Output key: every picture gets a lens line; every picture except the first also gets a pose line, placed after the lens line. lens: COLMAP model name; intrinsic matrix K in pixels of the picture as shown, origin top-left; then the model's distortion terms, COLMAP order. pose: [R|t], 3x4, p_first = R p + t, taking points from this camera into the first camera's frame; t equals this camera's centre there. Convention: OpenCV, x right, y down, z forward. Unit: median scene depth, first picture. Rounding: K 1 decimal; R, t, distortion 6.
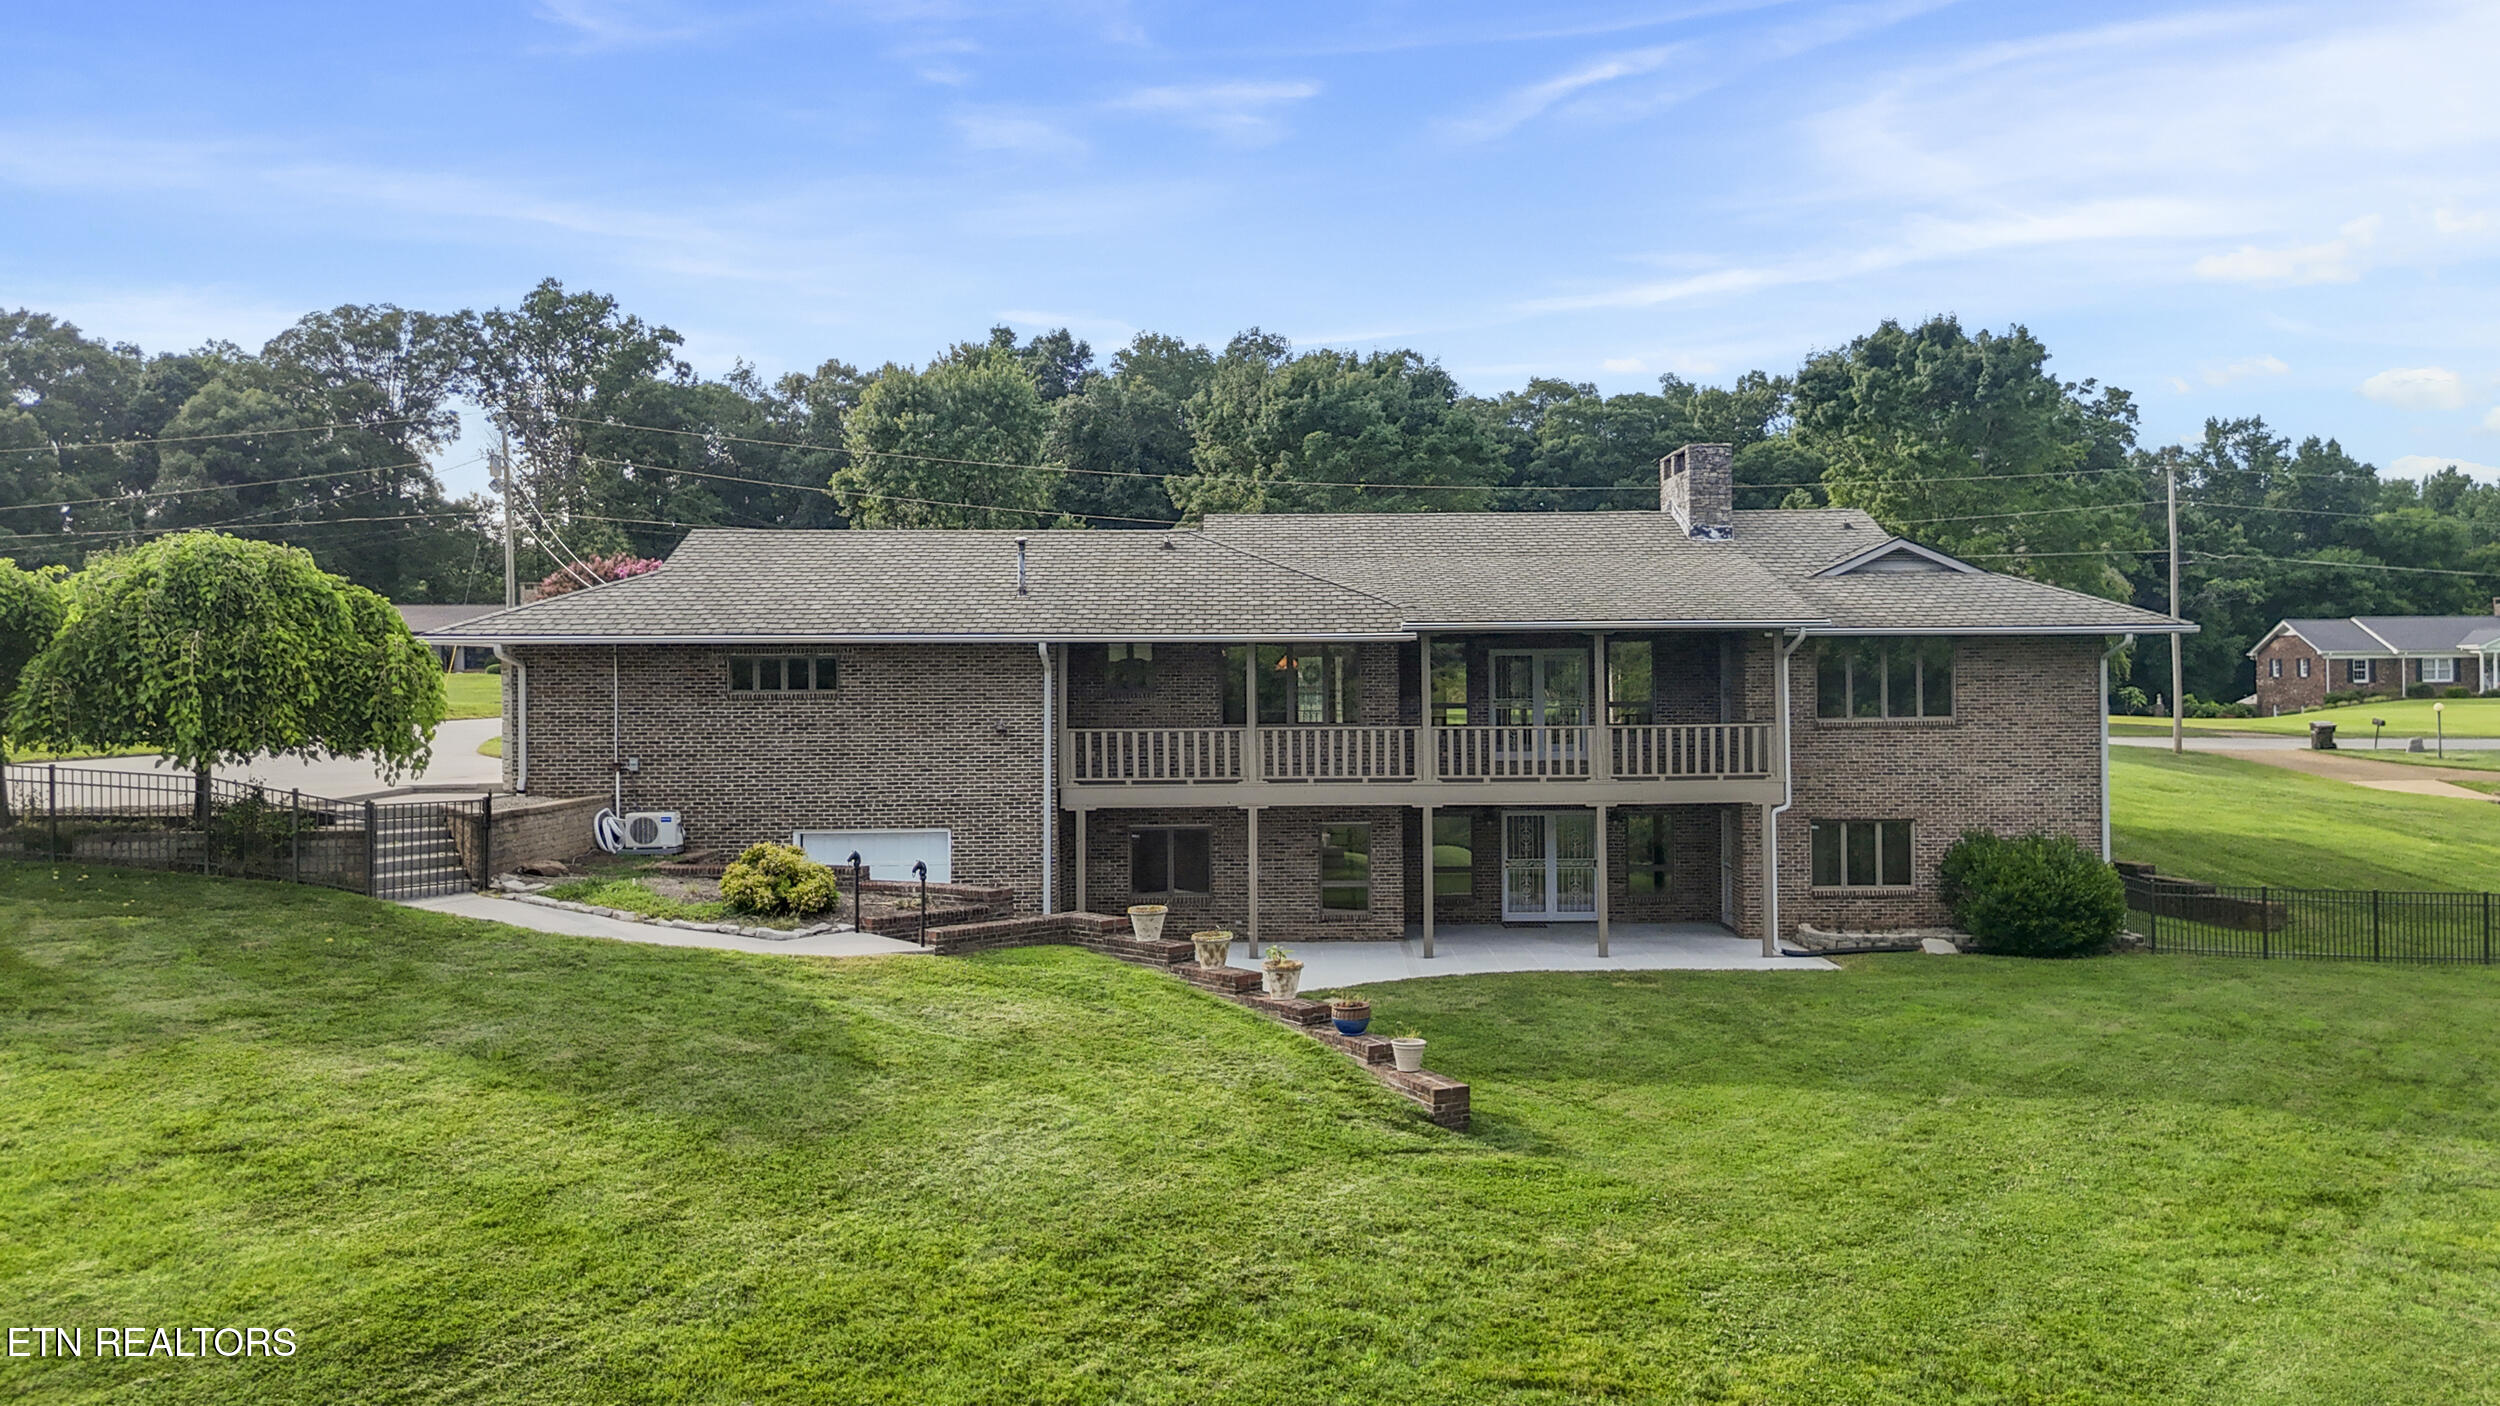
lens RADIAL K [[1670.8, 0, 1250.0], [0, 1670.8, 703.0], [0, 0, 1]] dist [0.074820, -0.078644]
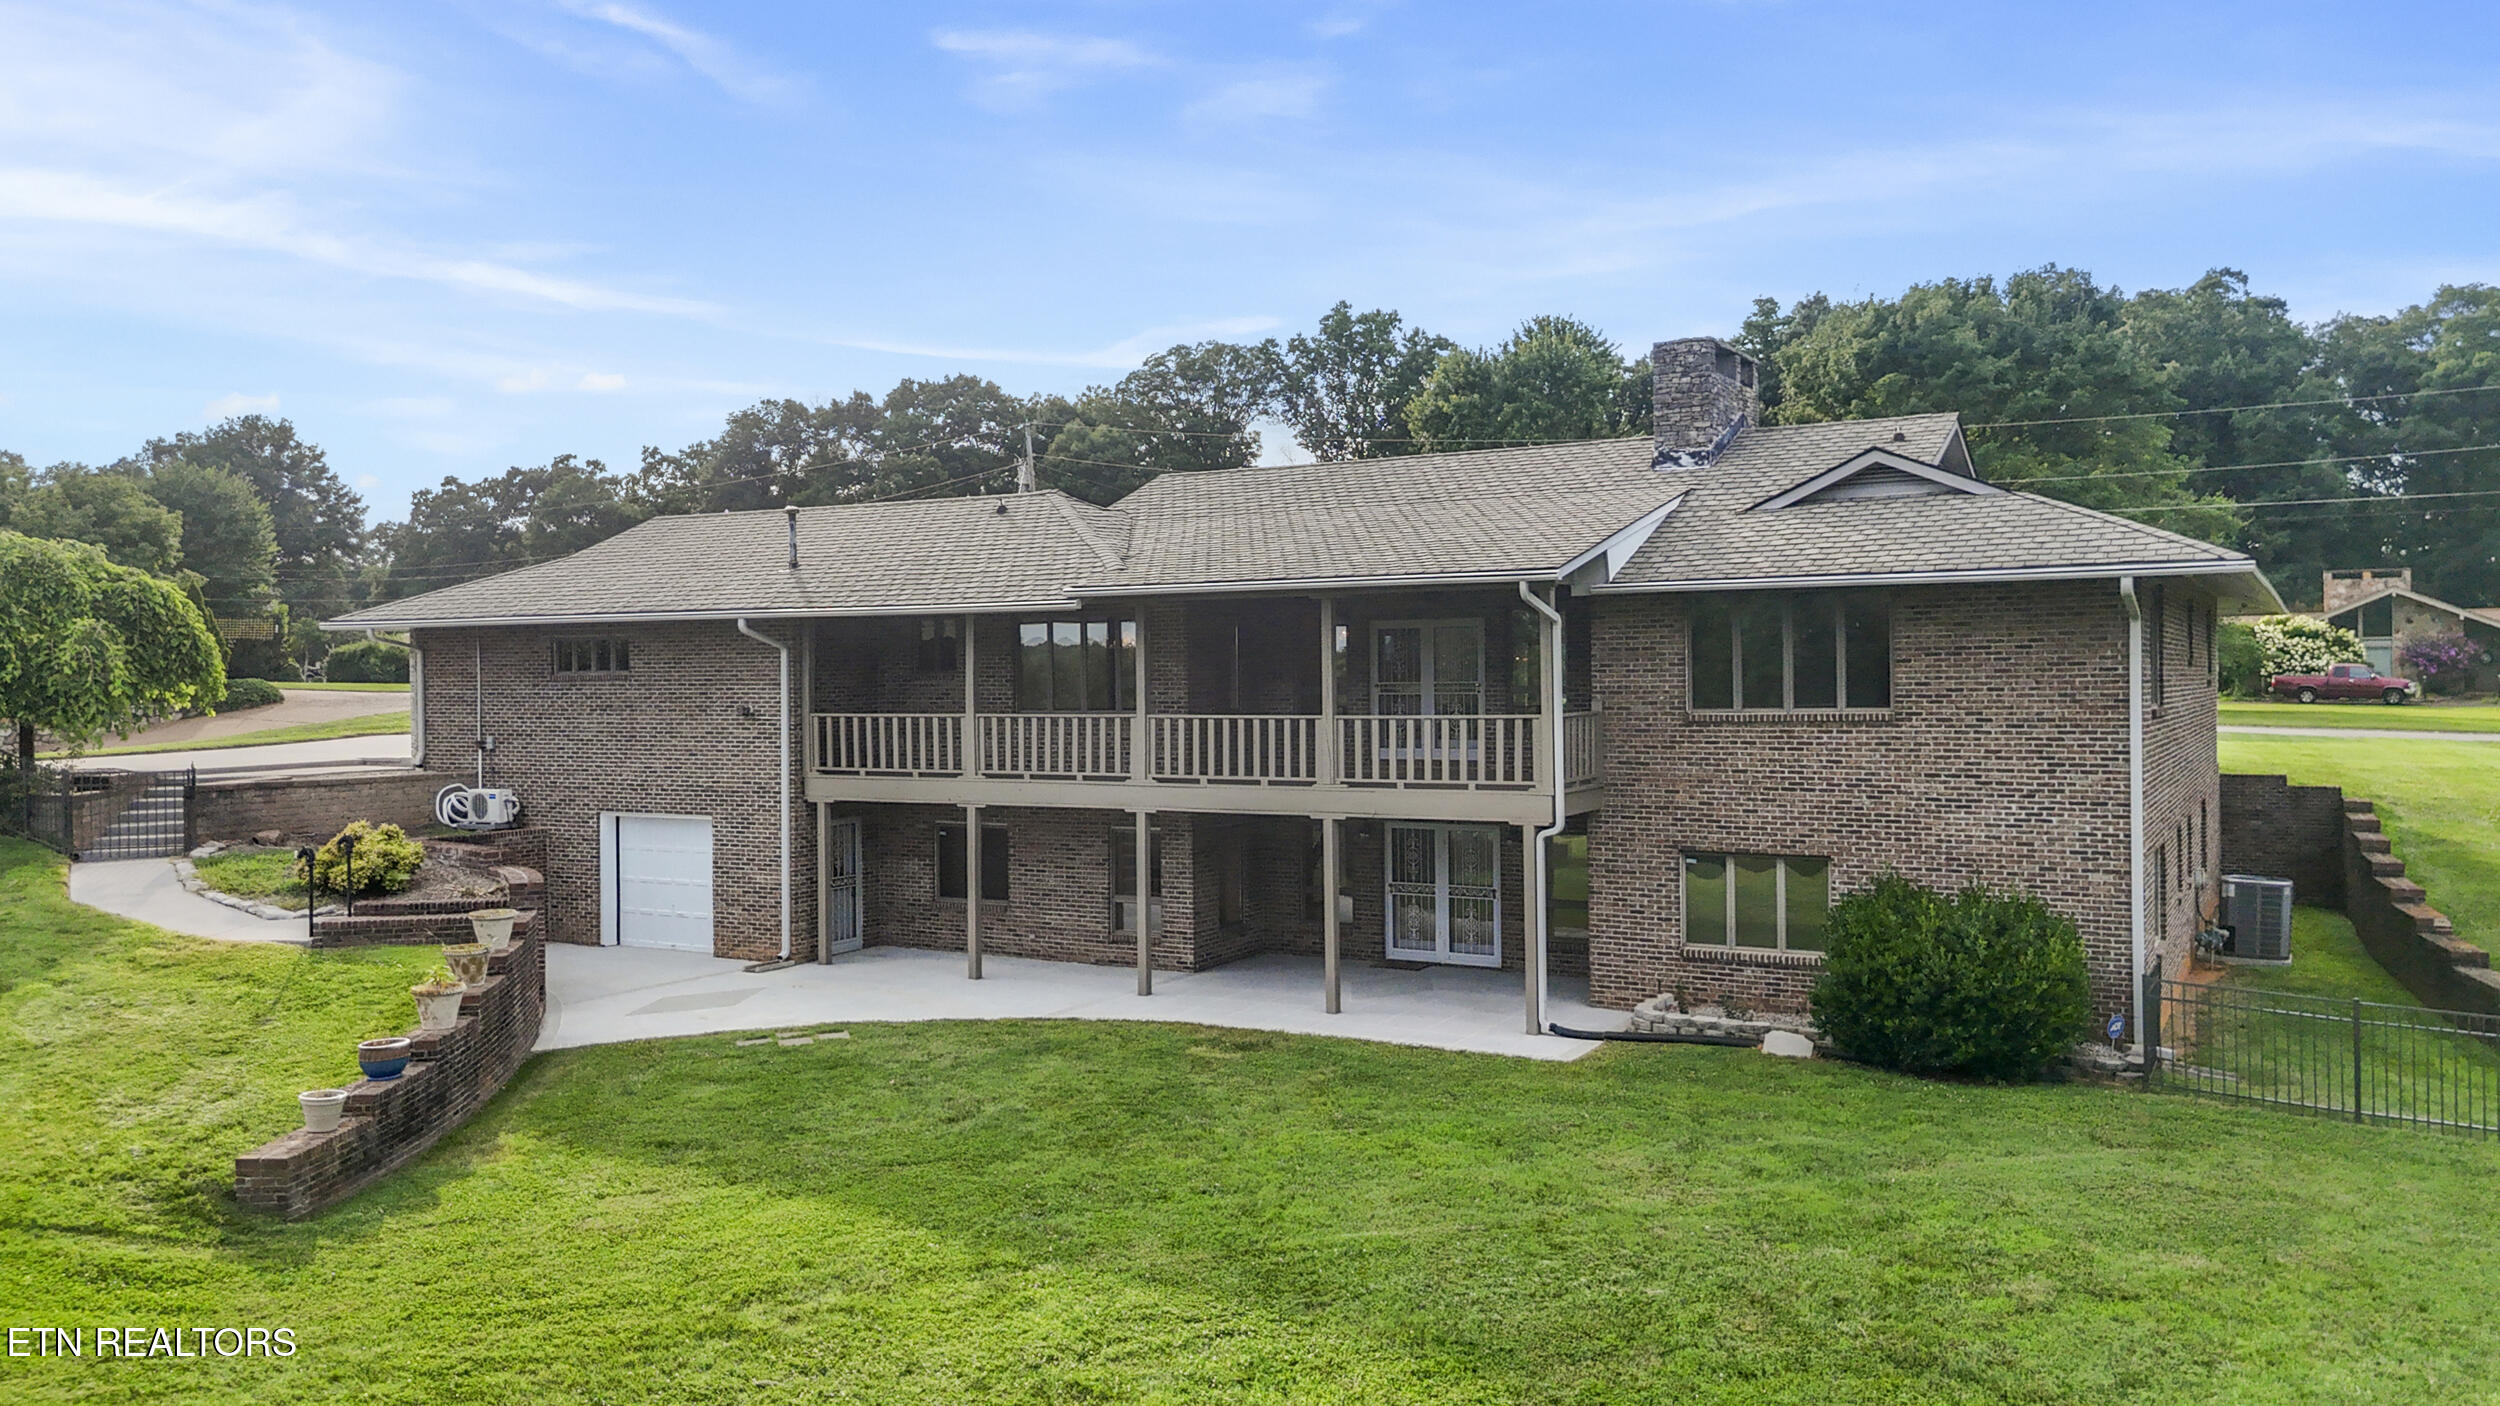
lens RADIAL K [[1670.8, 0, 1250.0], [0, 1670.8, 703.0], [0, 0, 1]] dist [0.074820, -0.078644]
pose [[0.879532, 0.006845, -0.475790, 0.510426], [-0.004698, 0.999973, 0.005702, 0.003374], [0.475816, -0.002779, 0.879541, 0.283122]]
